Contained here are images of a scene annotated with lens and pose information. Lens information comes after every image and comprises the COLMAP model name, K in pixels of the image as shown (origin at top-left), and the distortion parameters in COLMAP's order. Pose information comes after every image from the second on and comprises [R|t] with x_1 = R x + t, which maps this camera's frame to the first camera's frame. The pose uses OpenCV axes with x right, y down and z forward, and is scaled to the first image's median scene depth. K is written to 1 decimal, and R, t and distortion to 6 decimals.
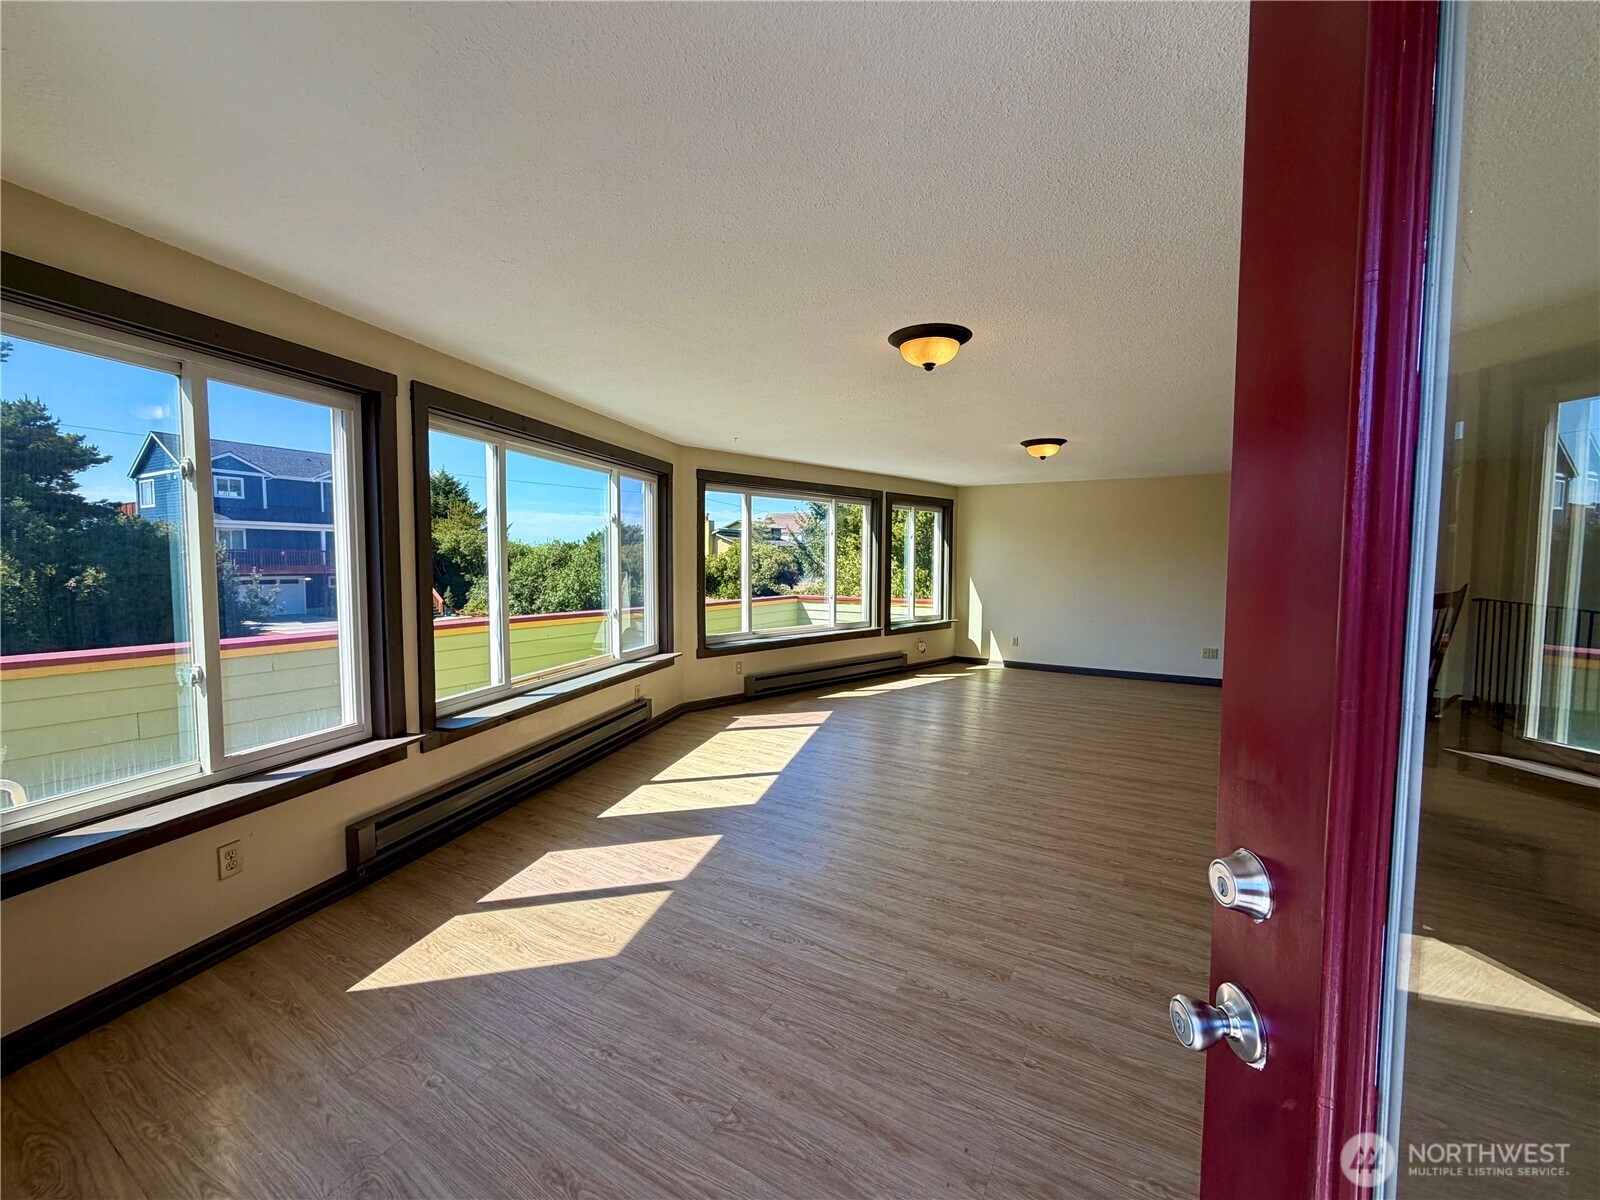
lens RADIAL K [[637.8, 0, 799.7], [0, 637.8, 599.2], [0, 0, 1]] dist [-0.001517, 0.000230]
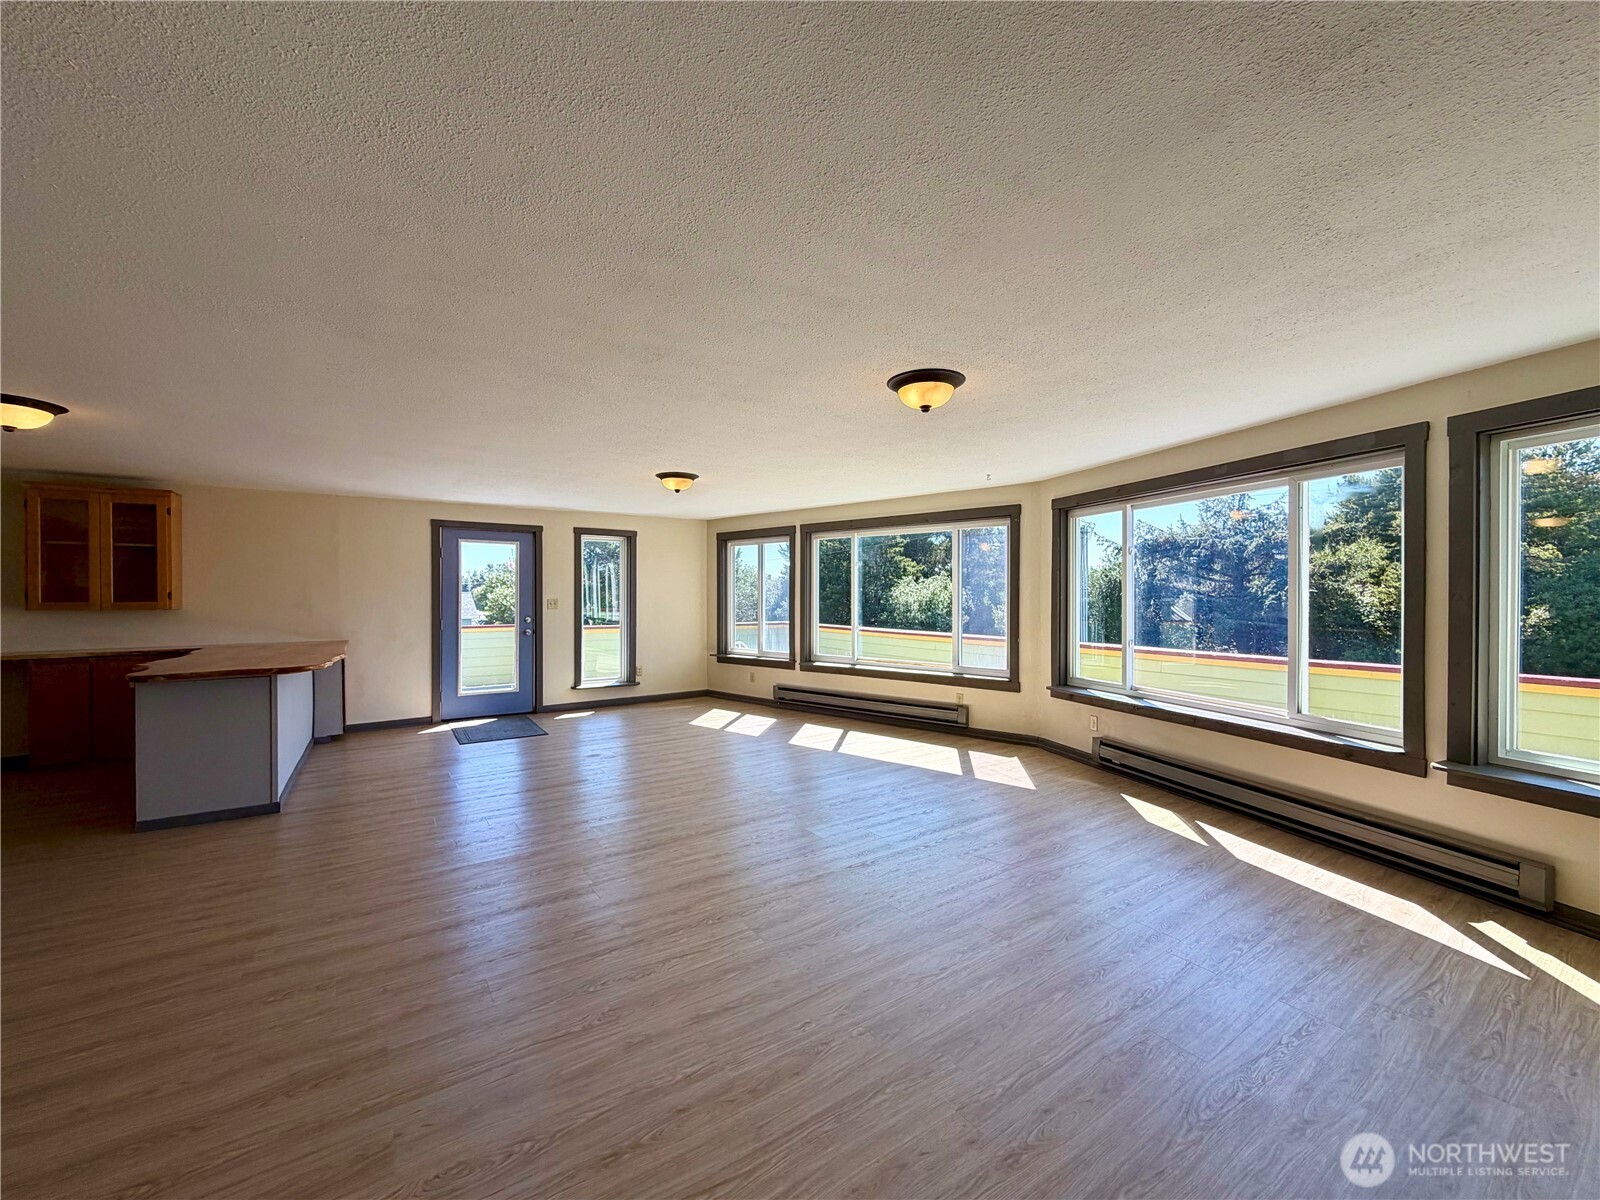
lens RADIAL K [[637.8, 0, 797.1], [0, 637.8, 604.0], [0, 0, 1]] dist [-0.001517, 0.000230]
pose [[-0.426580, 0.005551, -0.904433, 0.587902], [-0.060004, 0.997604, 0.034424, -0.037184], [0.902457, 0.068954, -0.425225, 0.712966]]
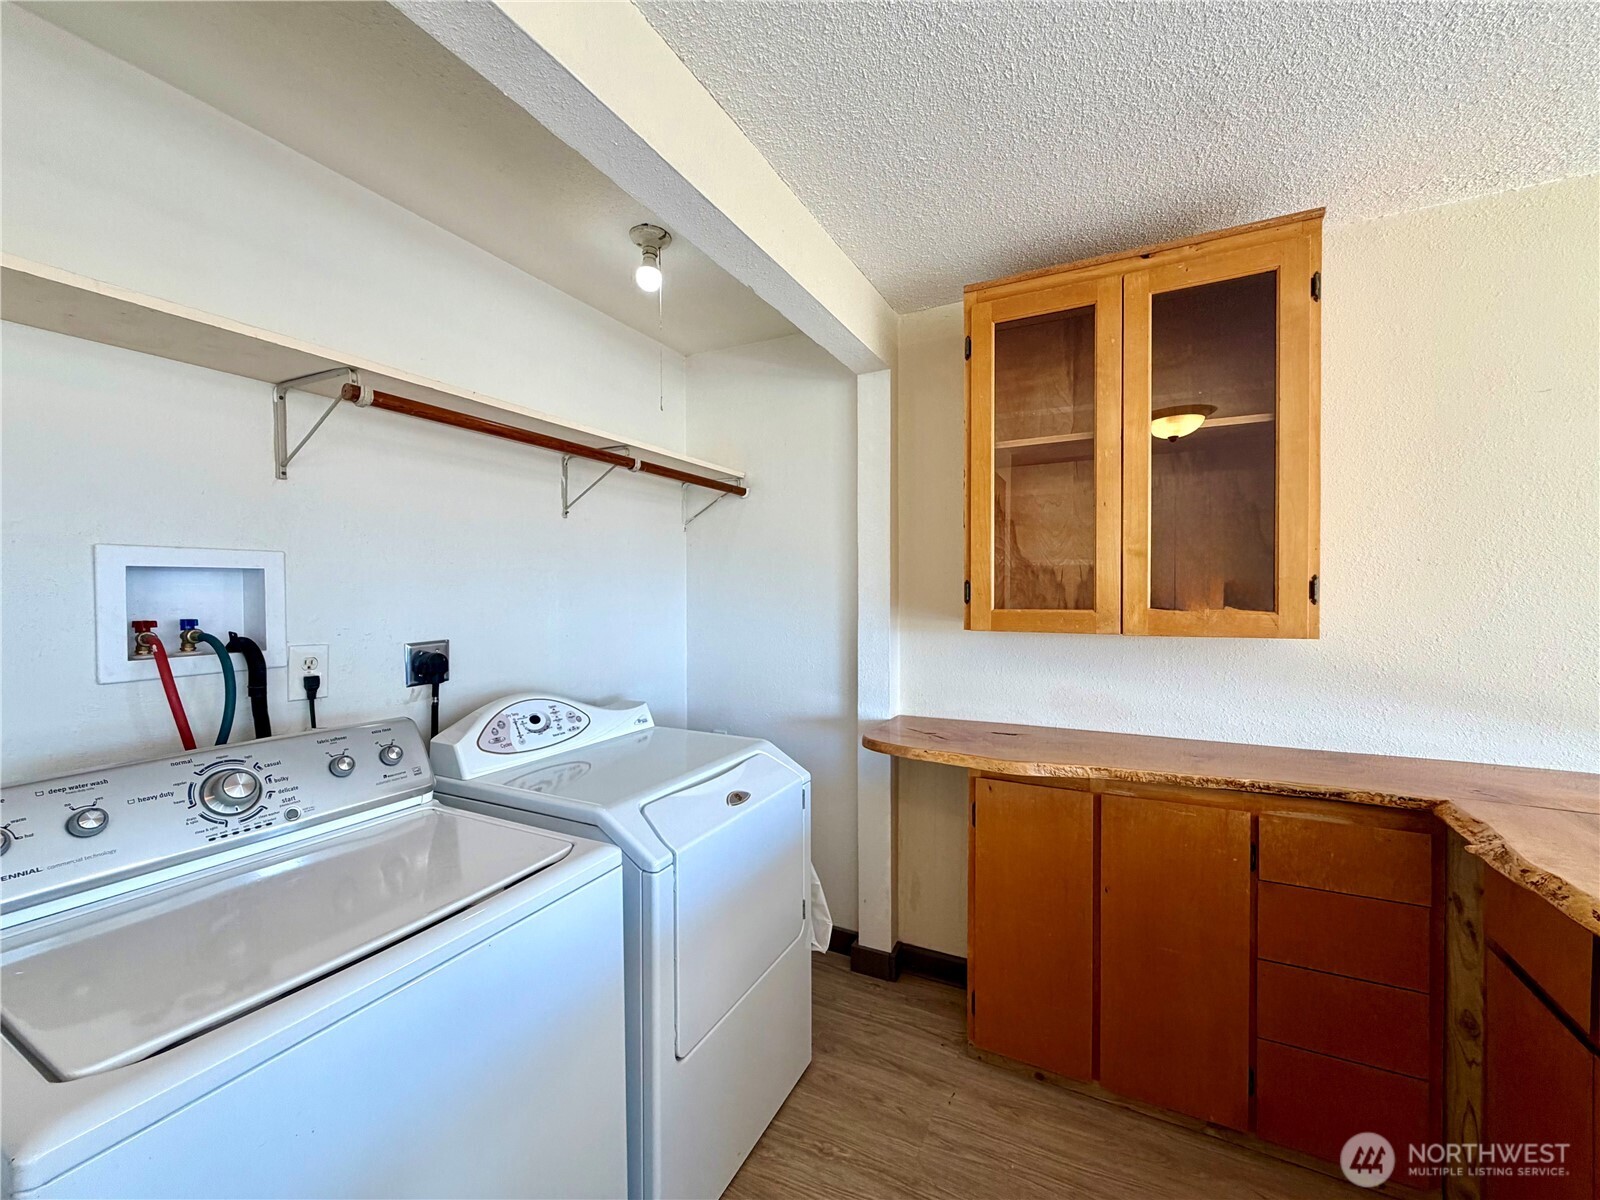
lens RADIAL K [[637.8, 0, 795.0], [0, 637.8, 597.4], [0, 0, 1]] dist [-0.001517, 0.000230]
pose [[-0.998060, -0.006049, -0.061967, 0.436195], [-0.010440, 0.997436, 0.070797, 0.004612], [0.061380, 0.071307, -0.995564, 0.050388]]
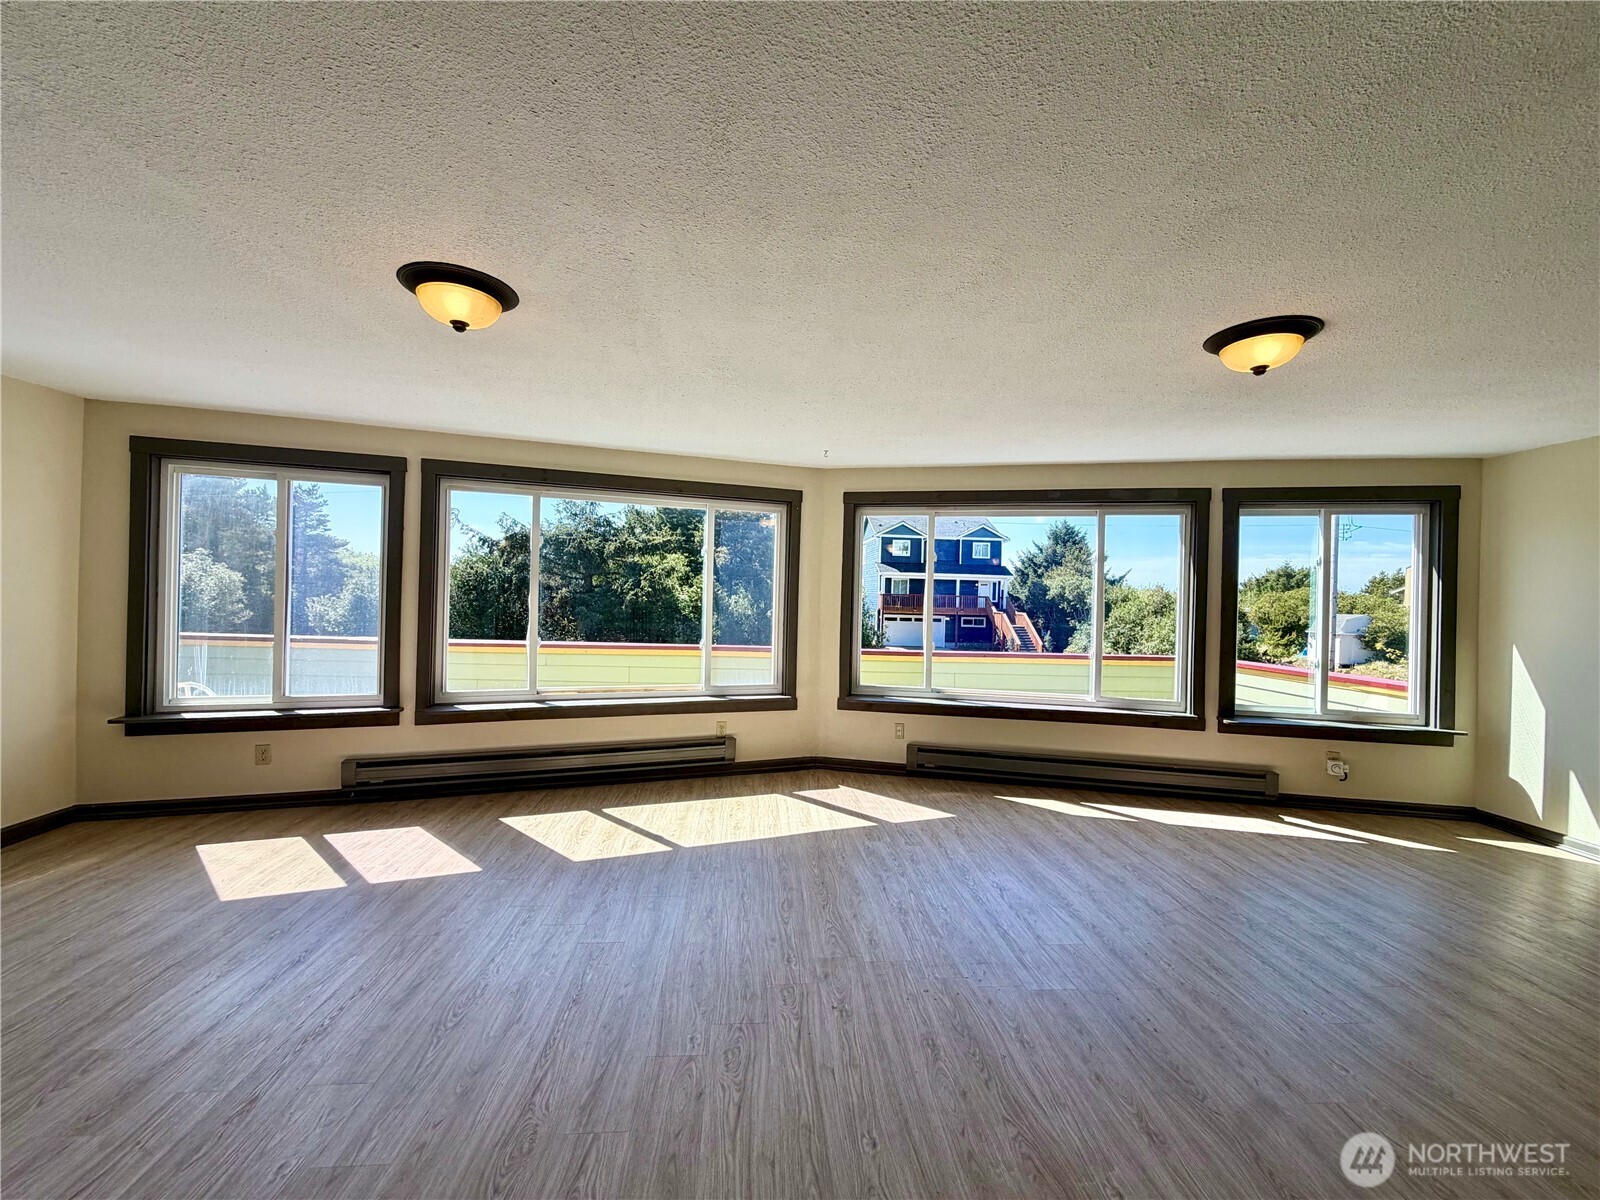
lens RADIAL K [[637.8, 0, 799.4], [0, 637.8, 598.3], [0, 0, 1]] dist [-0.001517, 0.000230]
pose [[0.574042, 0.009880, -0.818766, 0.350939], [-0.072117, 0.996651, -0.038535, -0.013170], [0.815644, 0.081168, 0.572833, 0.303158]]
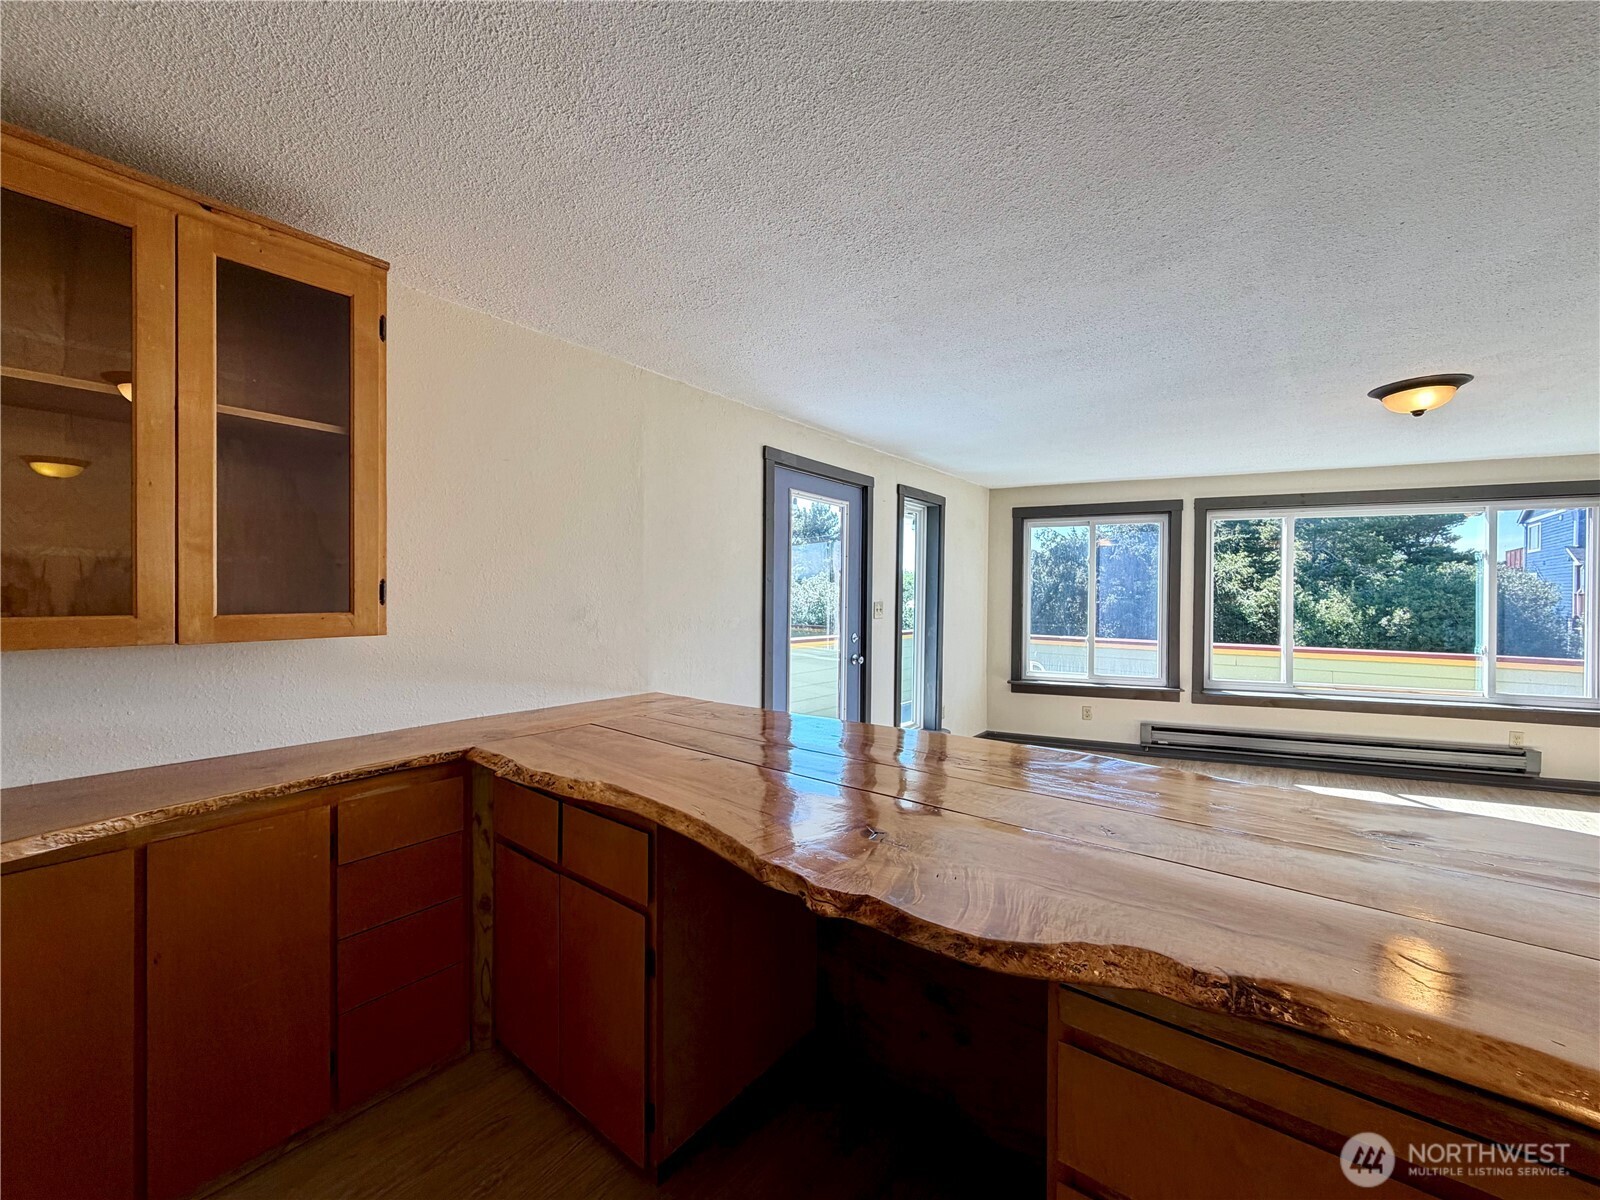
lens RADIAL K [[637.8, 0, 796.3], [0, 637.8, 594.6], [0, 0, 1]] dist [-0.001517, 0.000230]
pose [[-0.130299, -0.009712, -0.991427, 0.464774], [-0.069209, 0.997602, -0.000677, 0.005348], [0.989056, 0.068528, -0.130658, 0.039828]]
